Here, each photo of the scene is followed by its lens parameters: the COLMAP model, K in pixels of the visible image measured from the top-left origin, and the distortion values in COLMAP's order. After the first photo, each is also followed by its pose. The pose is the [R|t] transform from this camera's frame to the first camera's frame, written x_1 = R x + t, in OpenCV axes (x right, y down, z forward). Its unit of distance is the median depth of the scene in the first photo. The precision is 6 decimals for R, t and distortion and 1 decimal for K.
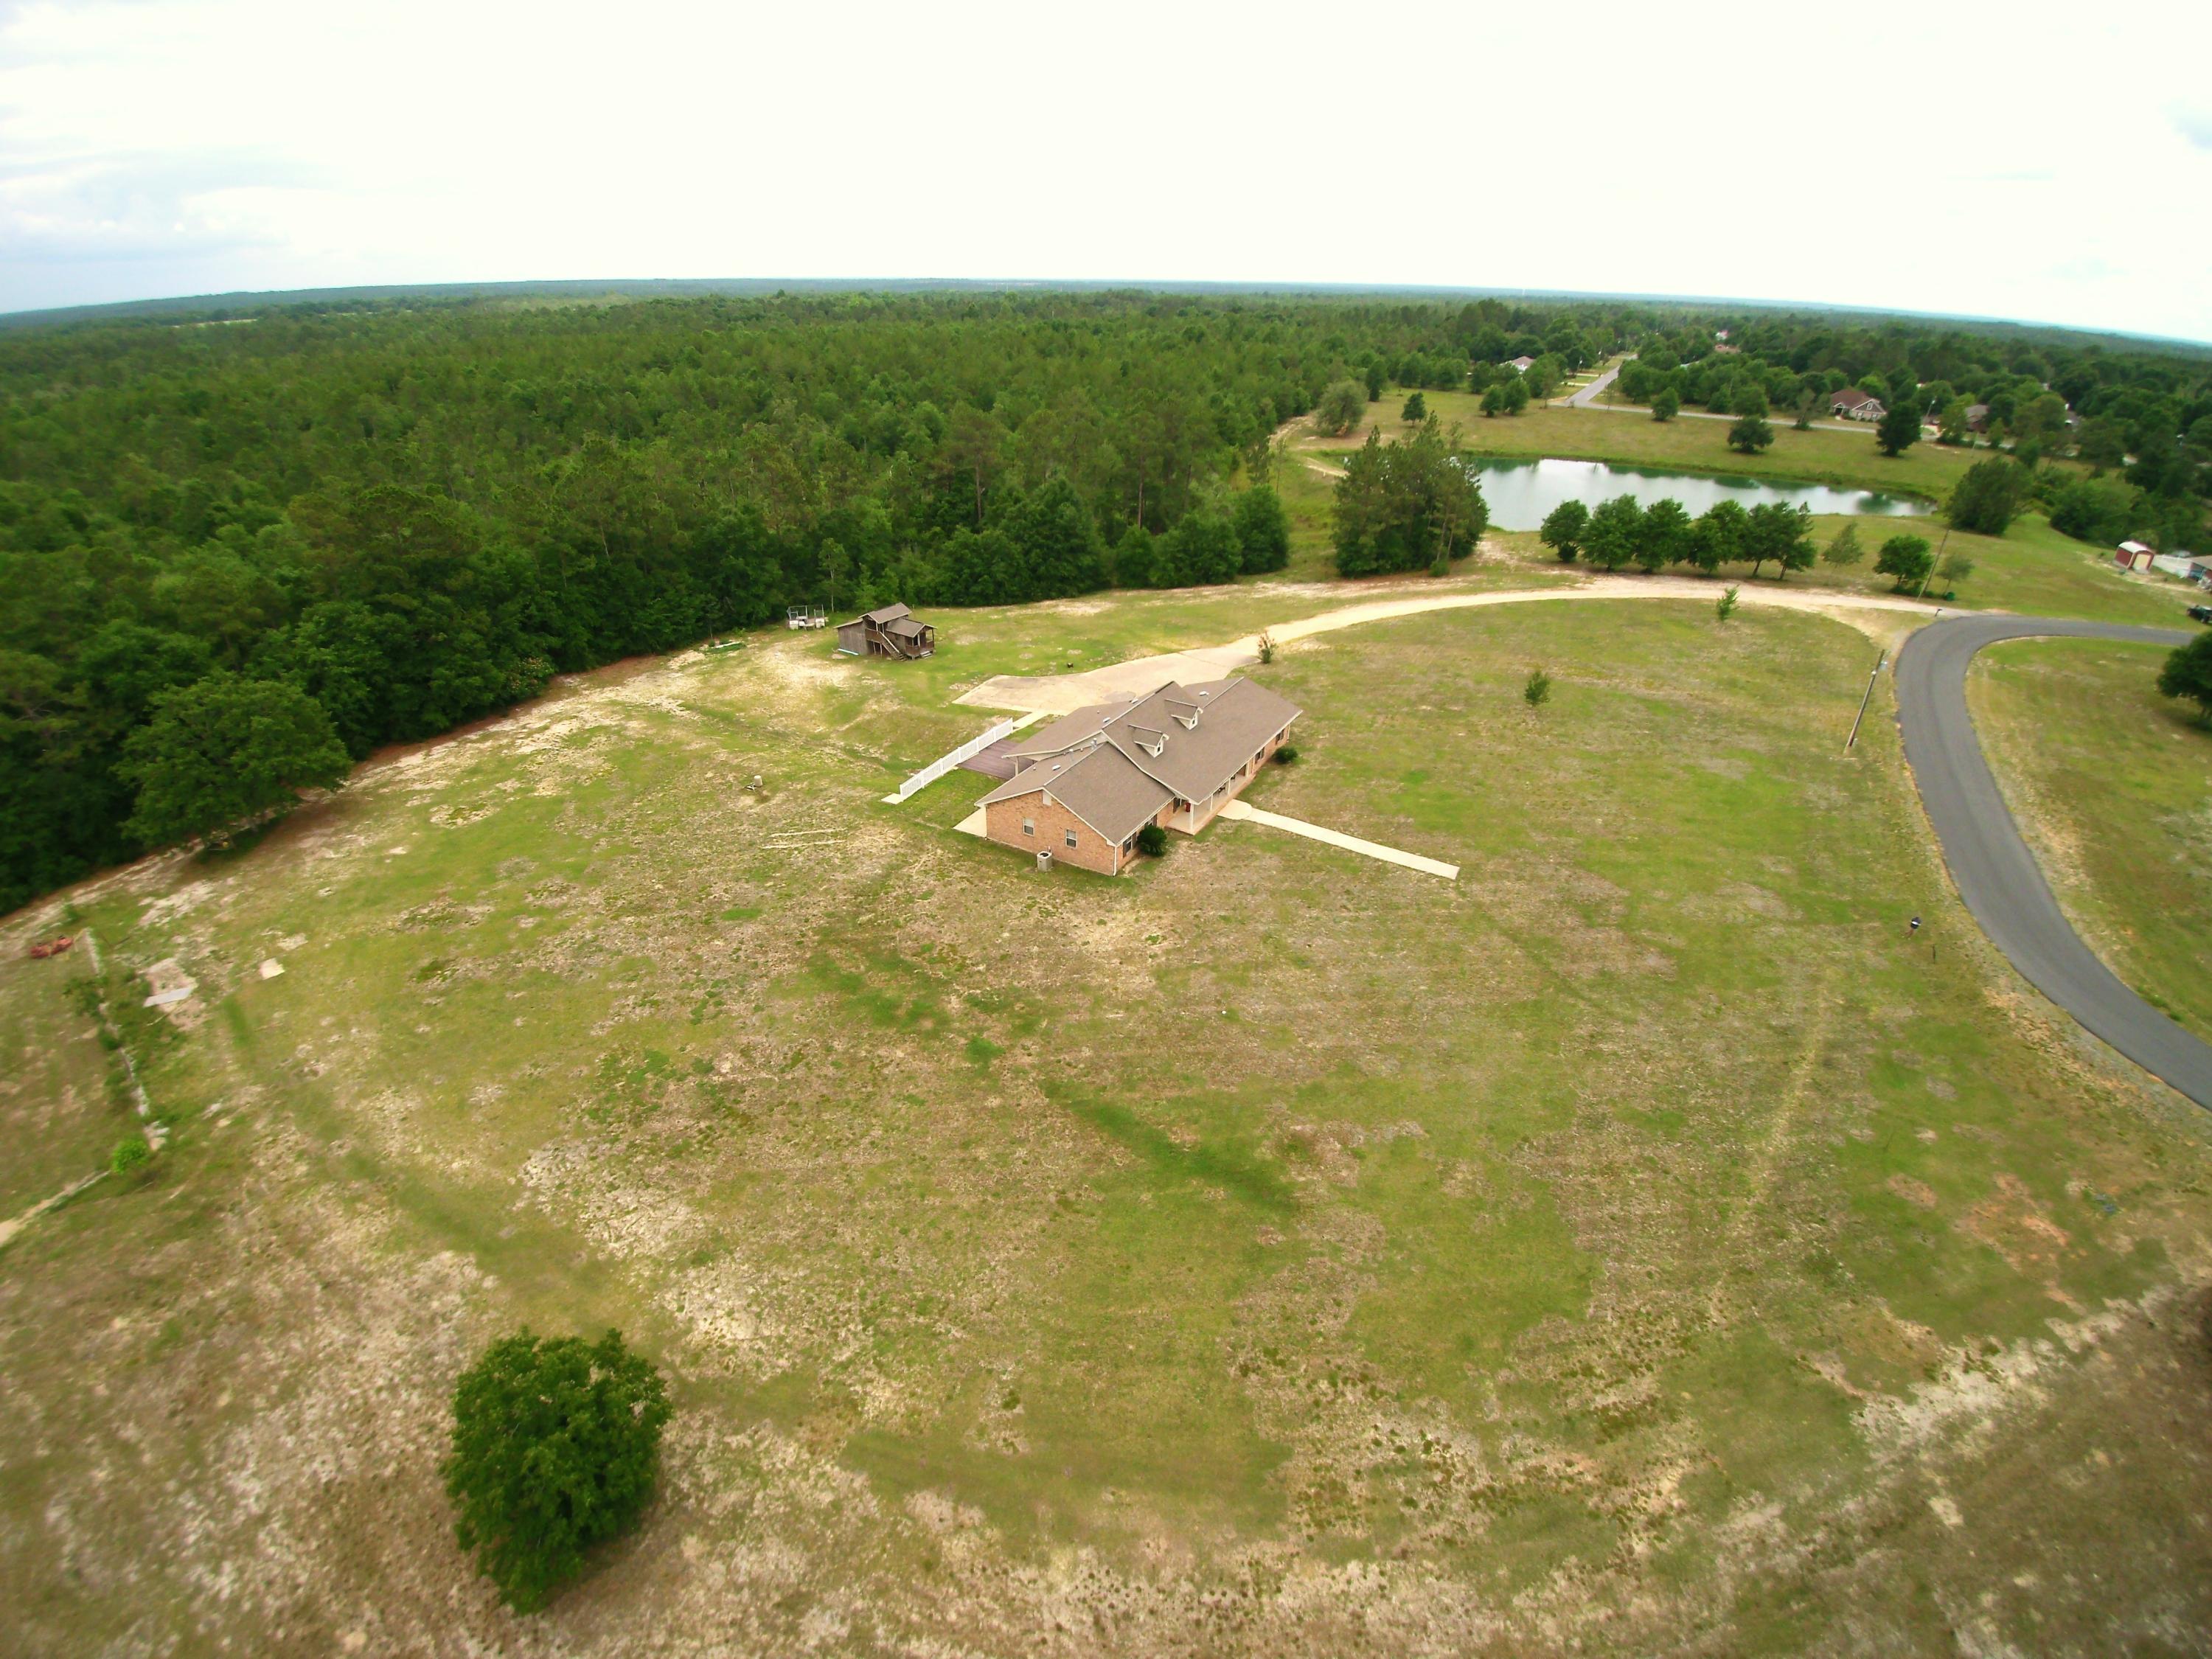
lens RADIAL K [[1028.0, 0, 1108.3], [0, 1028.0, 840.2], [0, 0, 1]] dist [-0.036956, -0.011945]
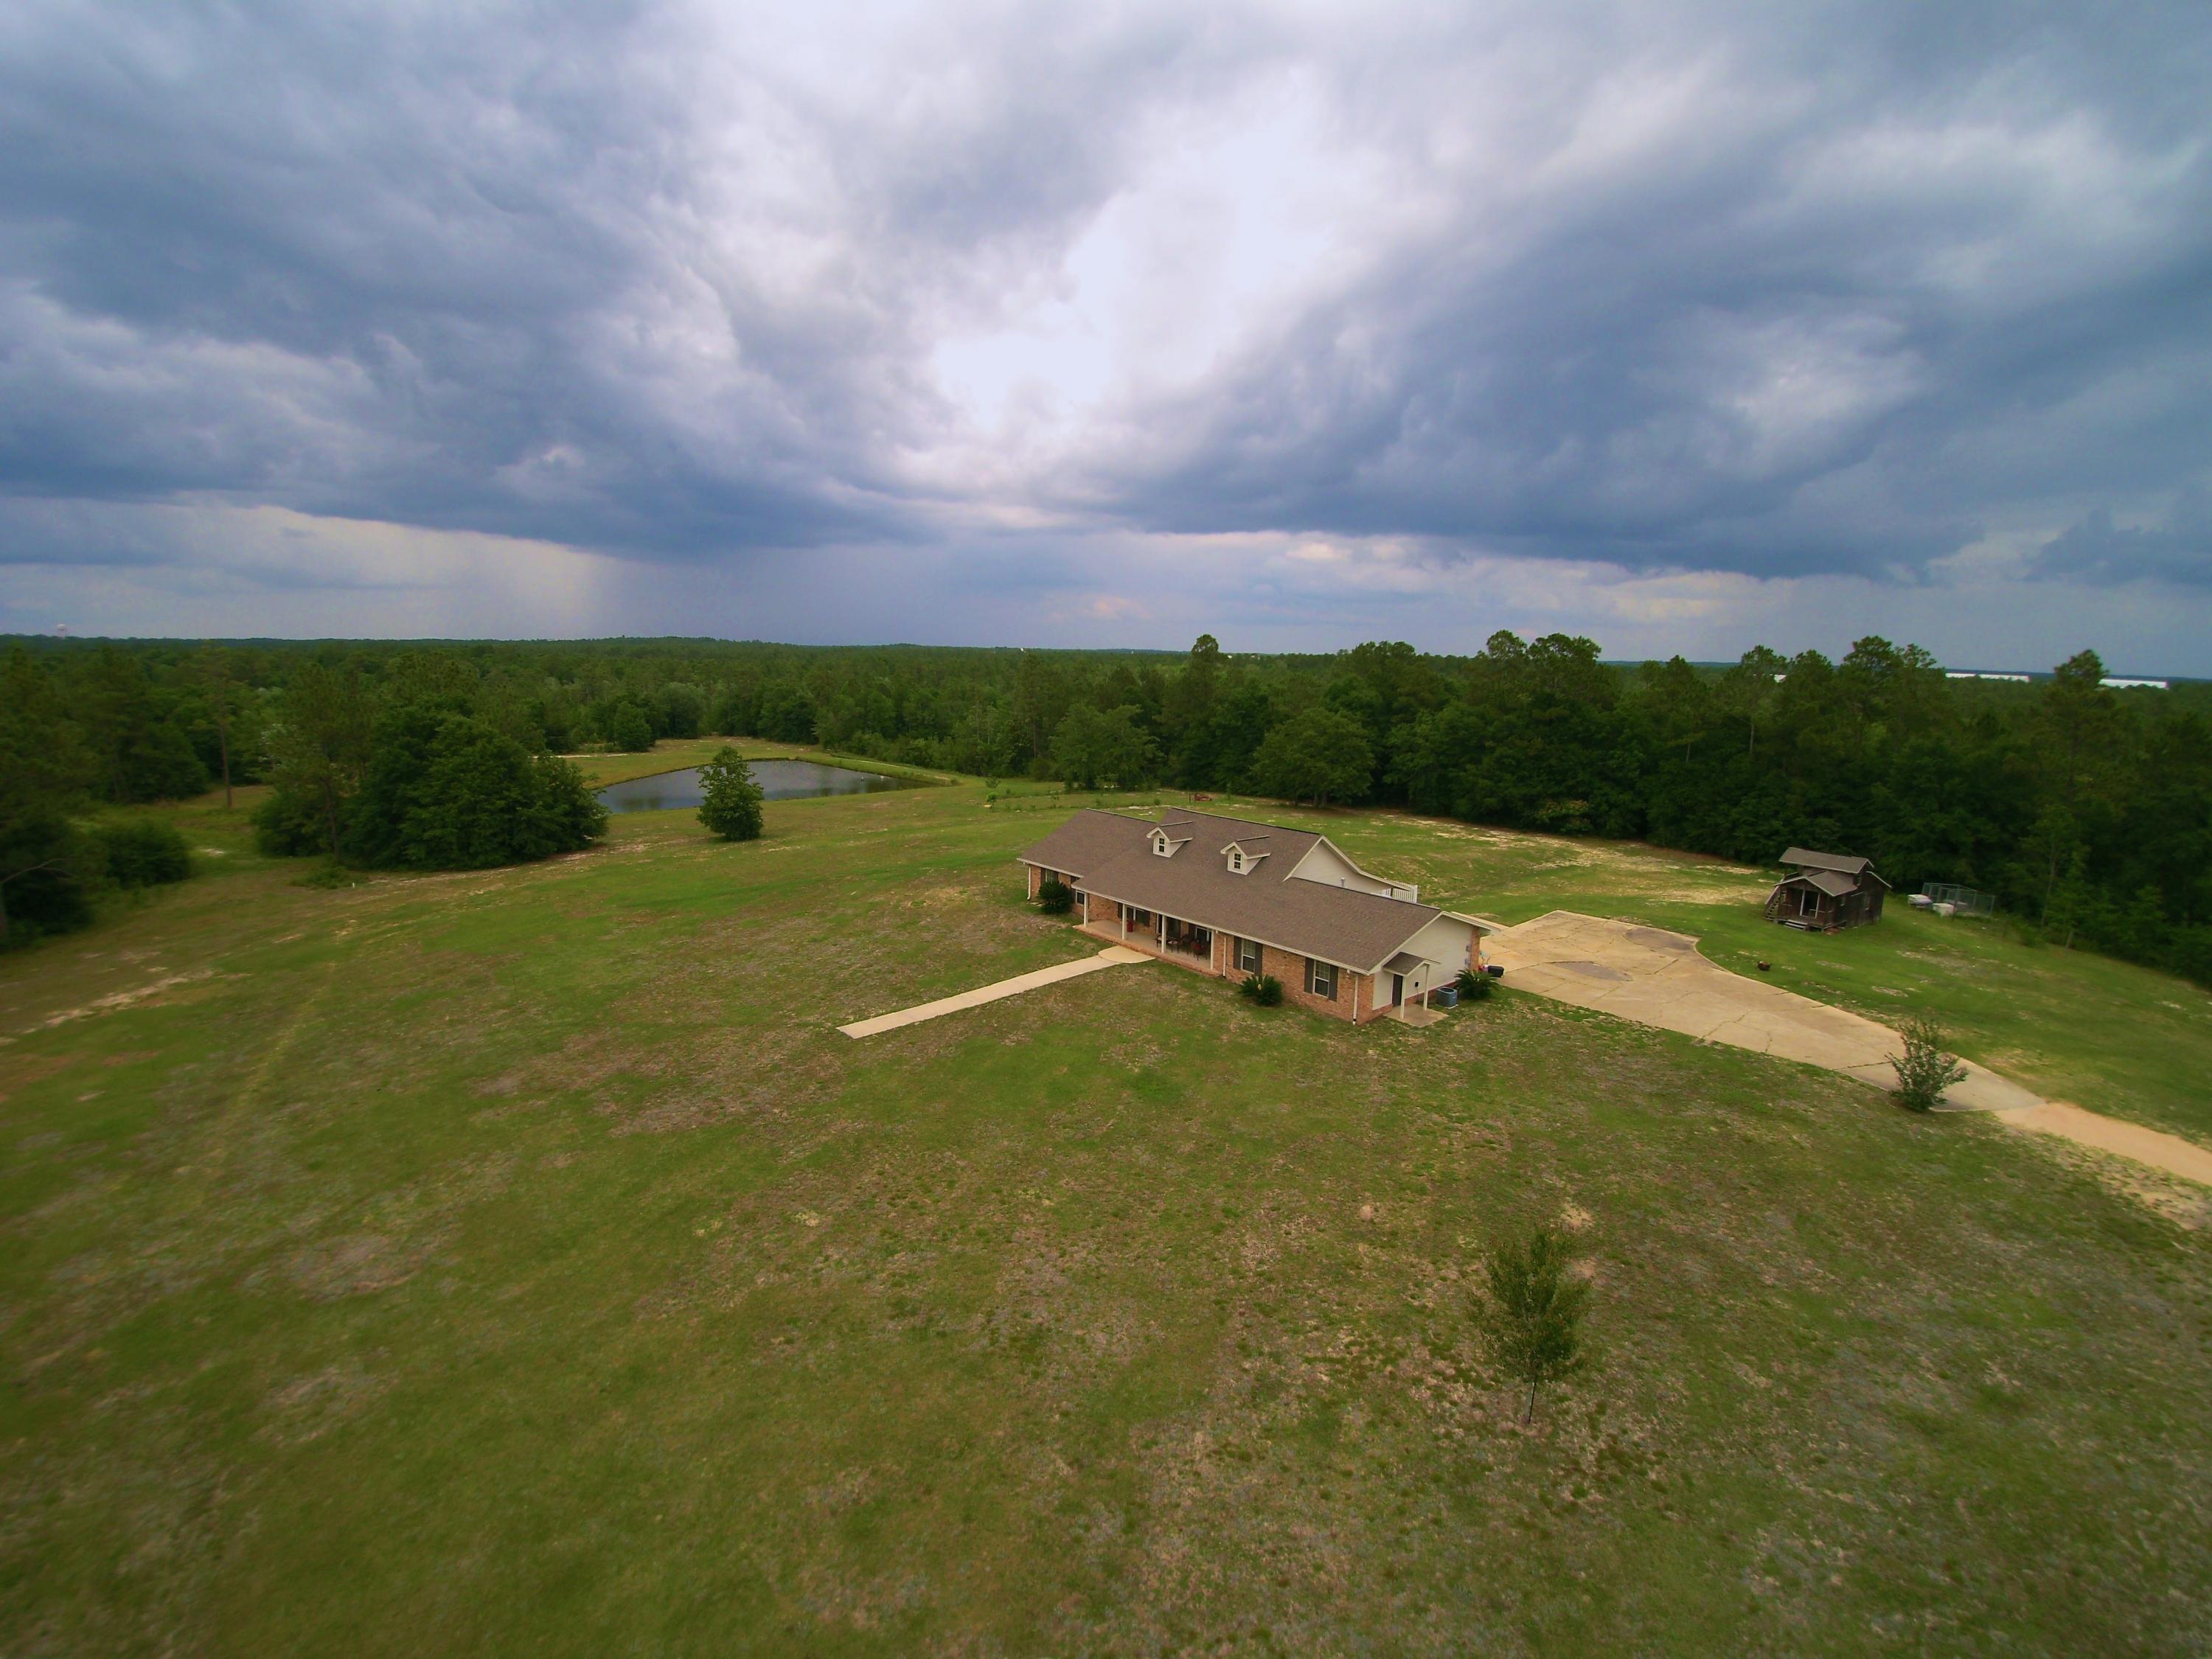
lens RADIAL K [[1028.0, 0, 1075.0], [0, 1028.0, 824.3], [0, 0, 1]] dist [-0.036956, -0.011945]
pose [[-0.365425, 0.134399, -0.921087, 0.965586], [-0.466318, 0.829968, 0.306107, -0.380894], [0.805613, 0.541379, -0.240618, 1.348365]]
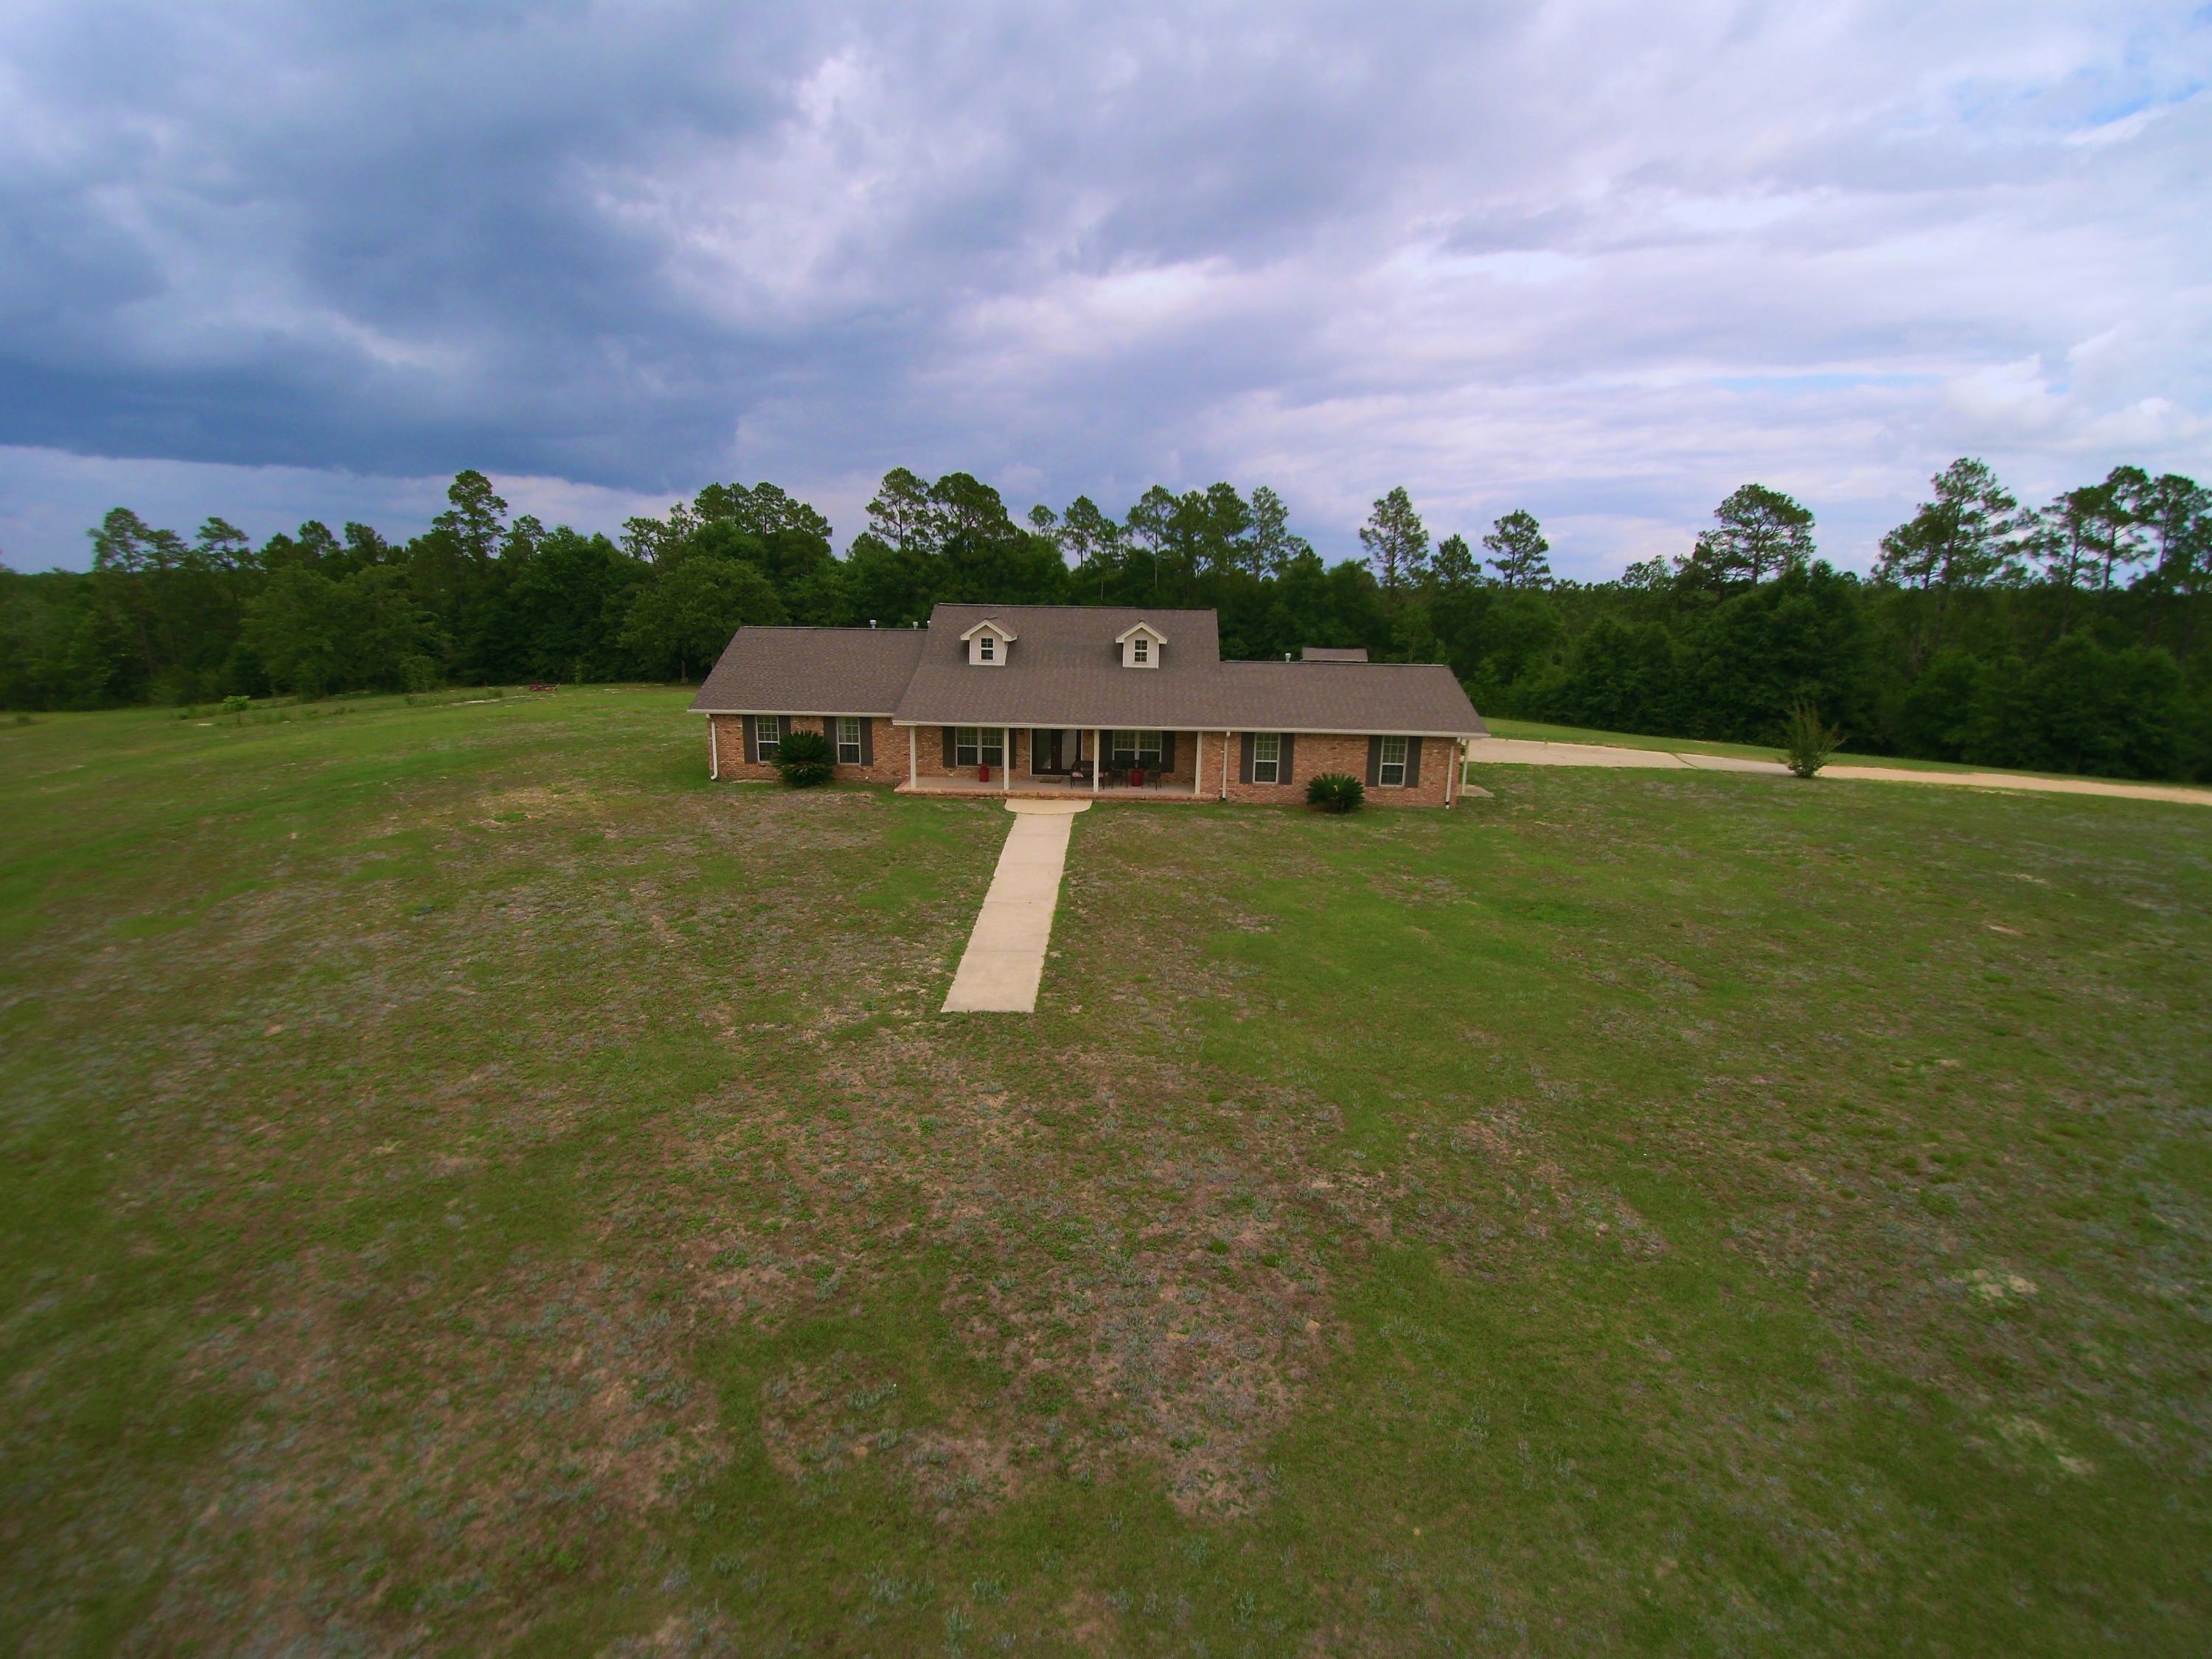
lens RADIAL K [[1028.0, 0, 1091.0], [0, 1028.0, 825.6], [0, 0, 1]] dist [-0.036956, -0.011945]
pose [[0.457343, 0.194729, -0.867709, 0.659865], [-0.440811, 0.897064, -0.031021, -0.019259], [0.772349, 0.396682, 0.496104, 0.971326]]
